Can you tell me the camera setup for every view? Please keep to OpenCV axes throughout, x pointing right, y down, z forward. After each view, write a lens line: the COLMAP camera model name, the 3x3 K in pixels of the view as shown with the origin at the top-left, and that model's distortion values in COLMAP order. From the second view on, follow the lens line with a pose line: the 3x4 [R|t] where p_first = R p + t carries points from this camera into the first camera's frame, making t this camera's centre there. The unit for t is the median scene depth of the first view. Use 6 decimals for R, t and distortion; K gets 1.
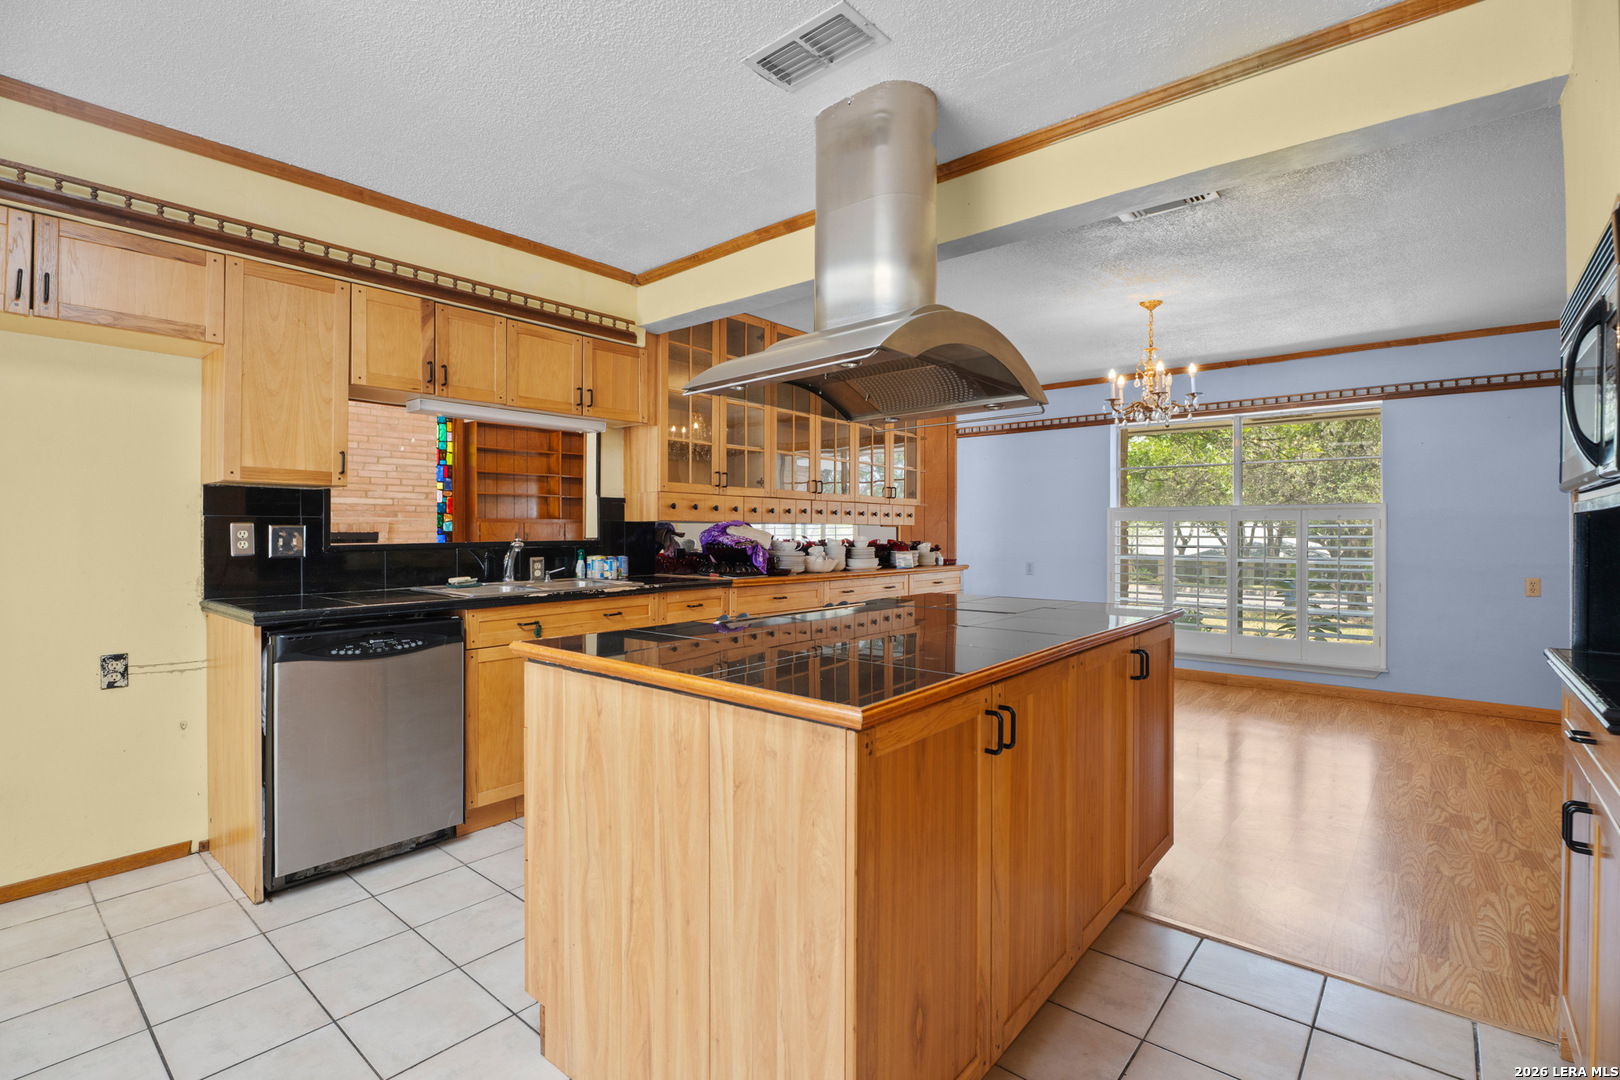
lens RADIAL K [[742.2, 0, 813.5], [0, 742.2, 526.6], [0, 0, 1]] dist [-0.017528, 0.000044]
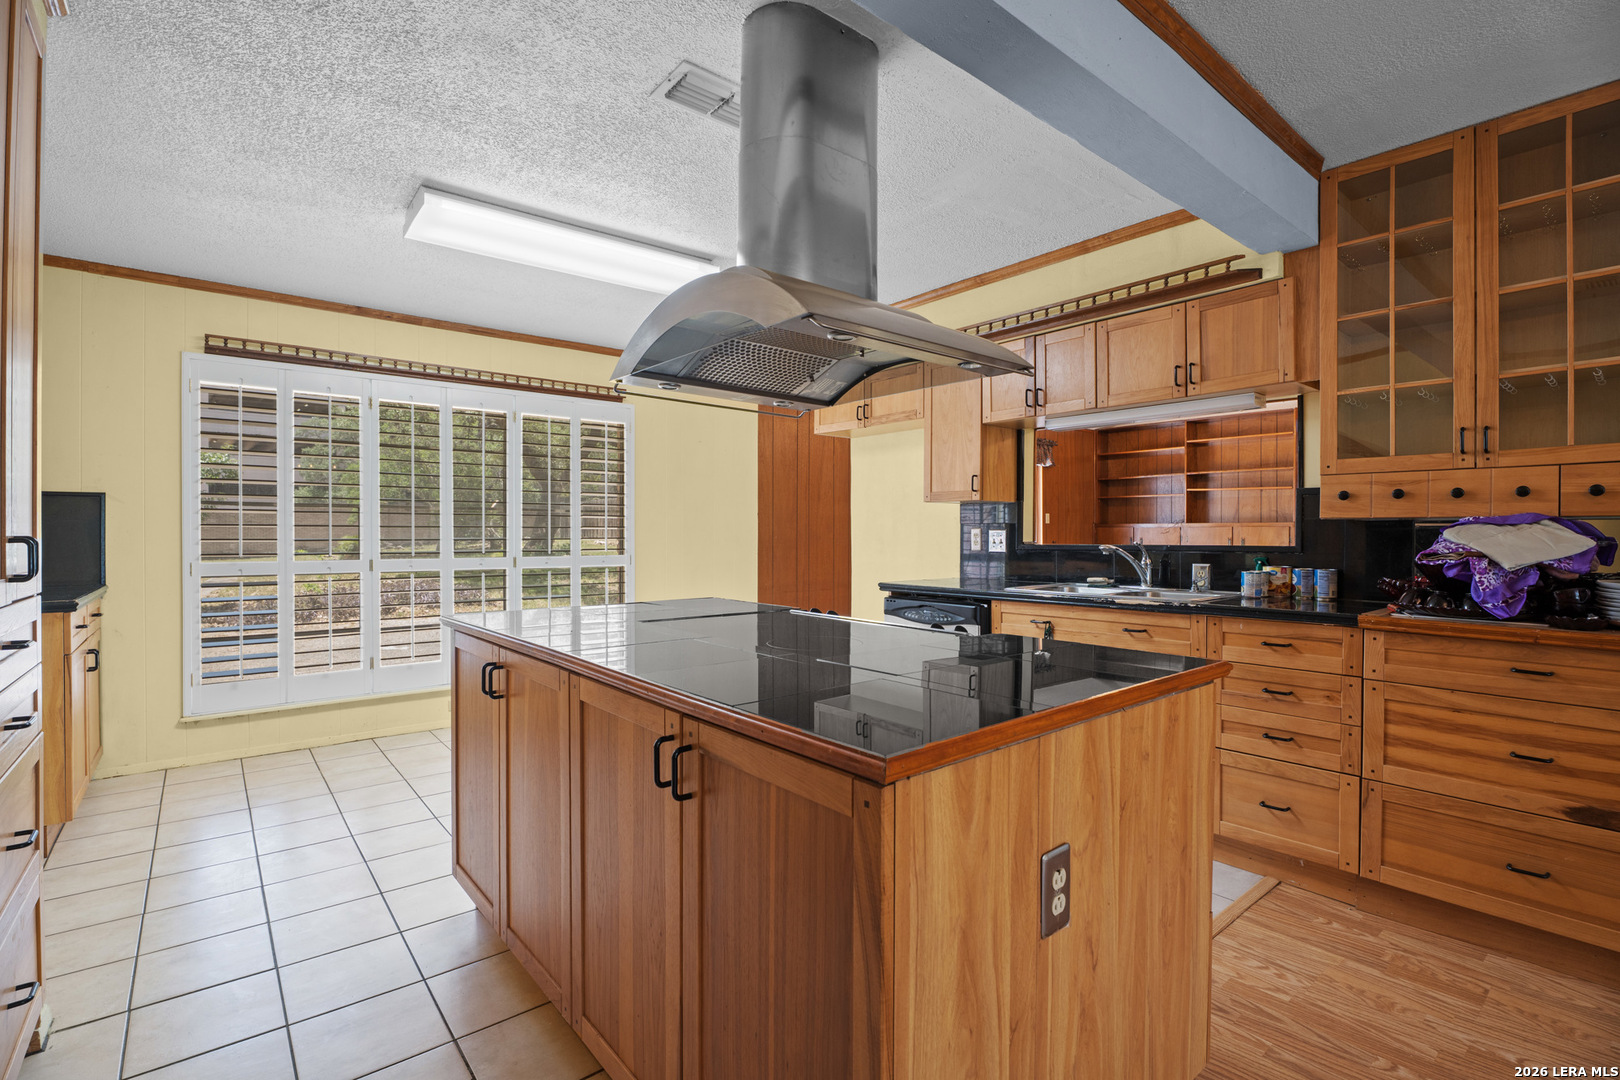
lens RADIAL K [[742.2, 0, 815.9], [0, 742.2, 543.6], [0, 0, 1]] dist [-0.017528, 0.000044]
pose [[-0.172890, 0.017130, -0.984792, 0.584509], [0.008430, 0.999838, 0.015911, 0.000447], [0.984905, -0.005551, -0.173006, 0.721140]]
